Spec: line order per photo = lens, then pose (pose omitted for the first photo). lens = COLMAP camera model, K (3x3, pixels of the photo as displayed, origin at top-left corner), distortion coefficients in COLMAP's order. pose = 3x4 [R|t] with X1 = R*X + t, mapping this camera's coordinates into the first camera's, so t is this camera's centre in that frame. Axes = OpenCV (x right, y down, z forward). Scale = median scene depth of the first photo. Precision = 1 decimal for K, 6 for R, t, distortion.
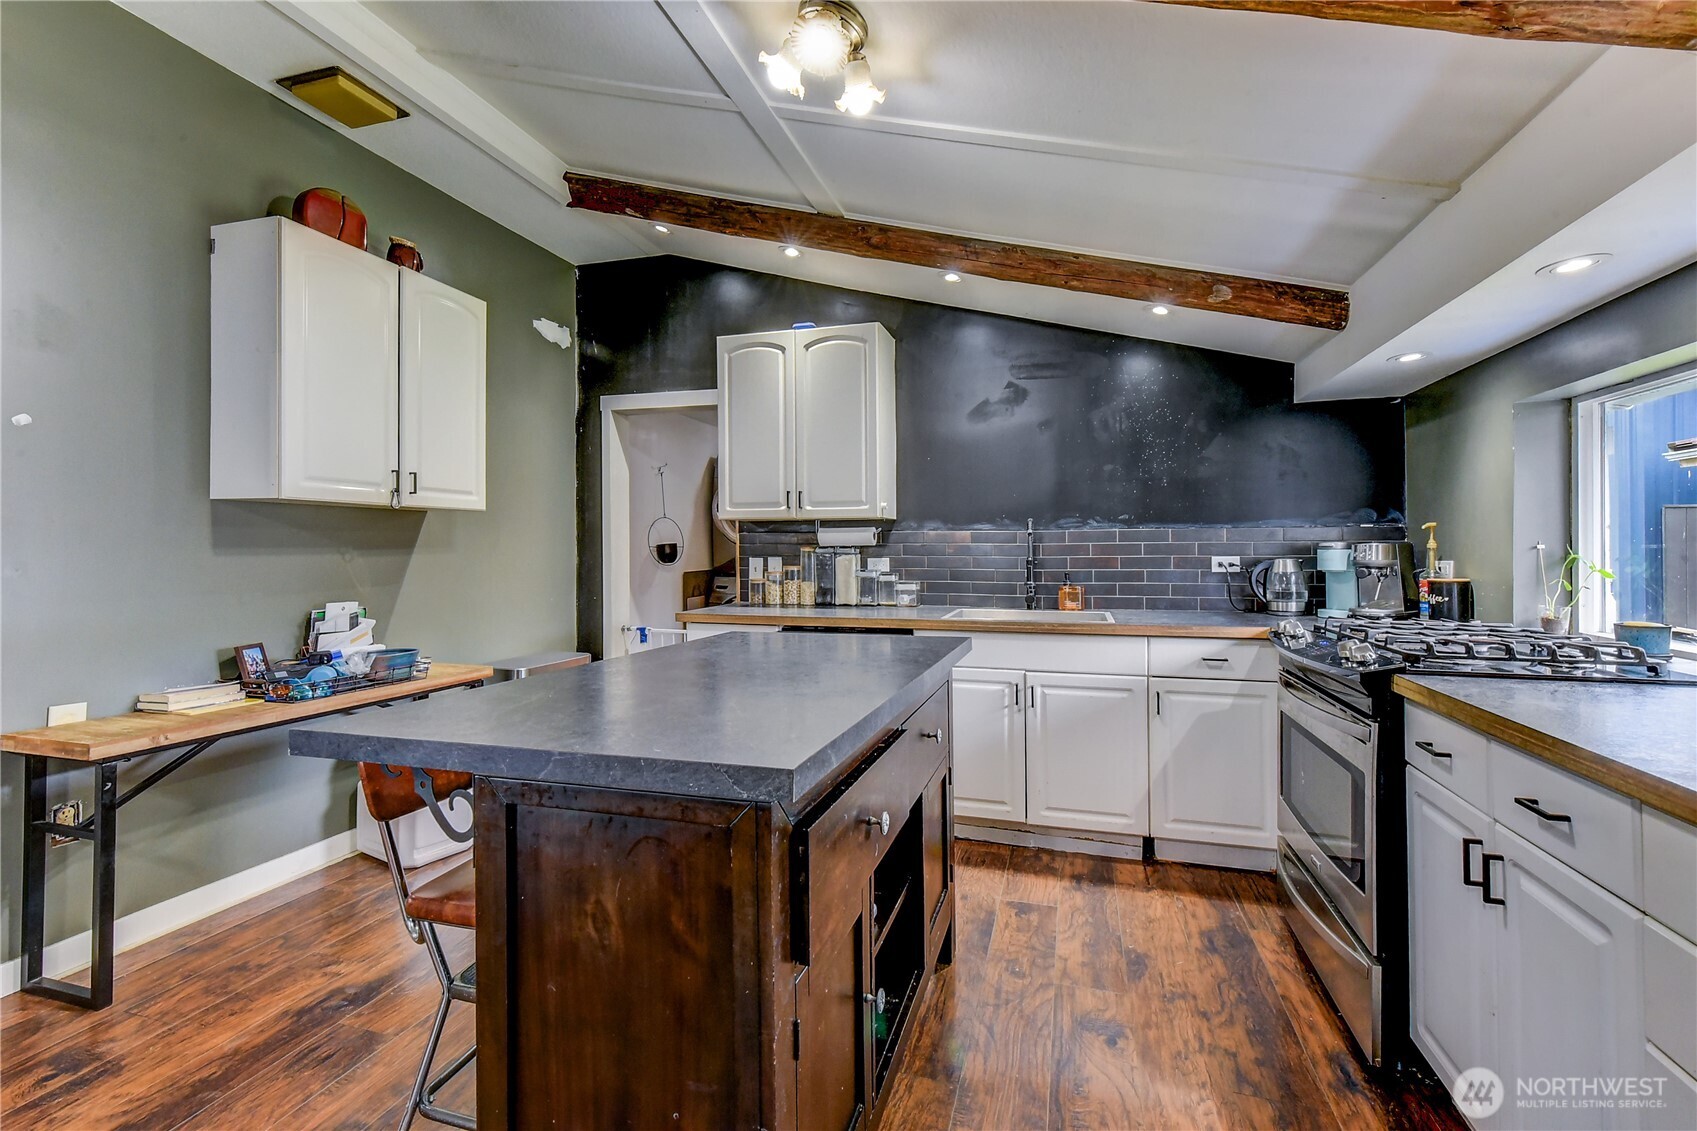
lens RADIAL K [[701.7, 0, 881.0], [0, 701.7, 543.0], [0, 0, 1]] dist [0.002399, 0.000652]
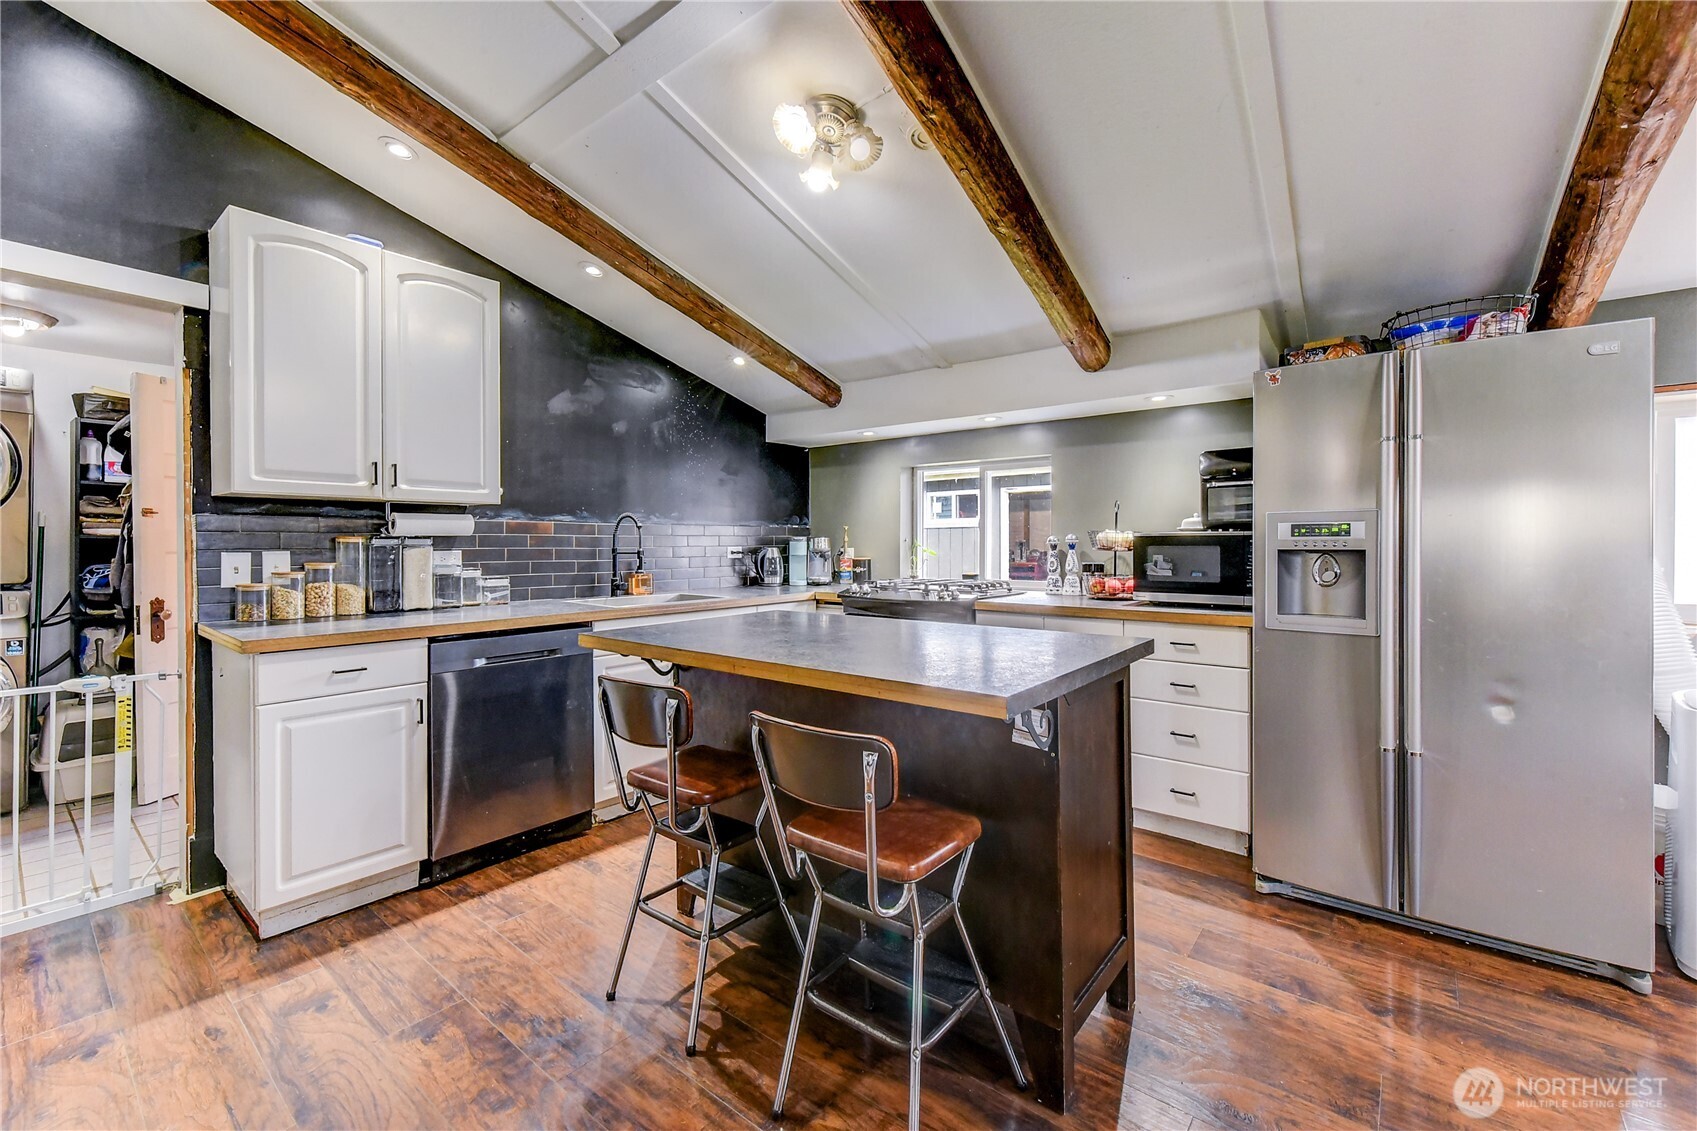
lens RADIAL K [[690.5, 0, 848.9], [0, 690.5, 542.3], [0, 0, 1]] dist [0.000744, 0.000372]
pose [[0.400770, 0.001143, 0.916178, -0.615935], [-0.009328, 0.999952, 0.002833, 0.004739], [-0.916131, -0.009682, 0.400762, 0.244547]]
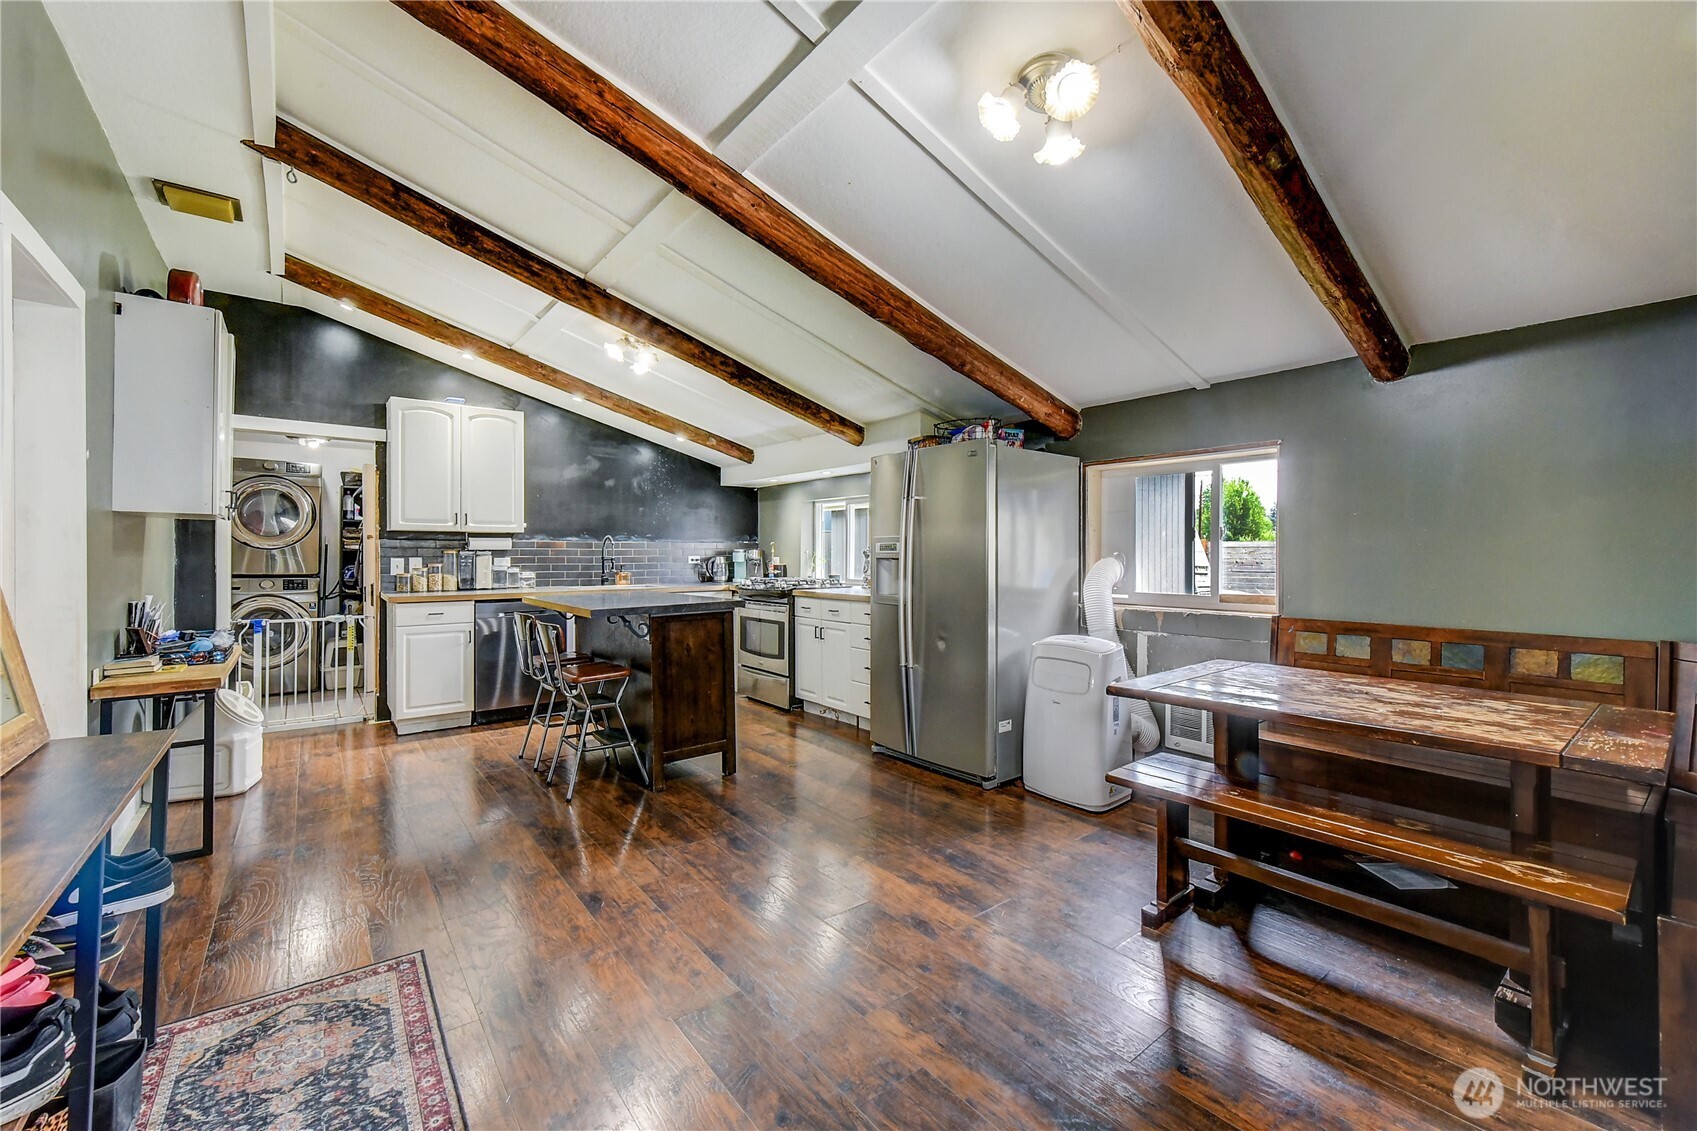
lens RADIAL K [[678.4, 0, 851.0], [0, 678.4, 546.1], [0, 0, 1]] dist [0.000590, -0.000037]
pose [[0.591805, 0.009360, 0.806027, -0.810635], [-0.009227, 0.999946, -0.004837, -0.004213], [-0.806028, -0.004575, 0.591860, -0.536378]]
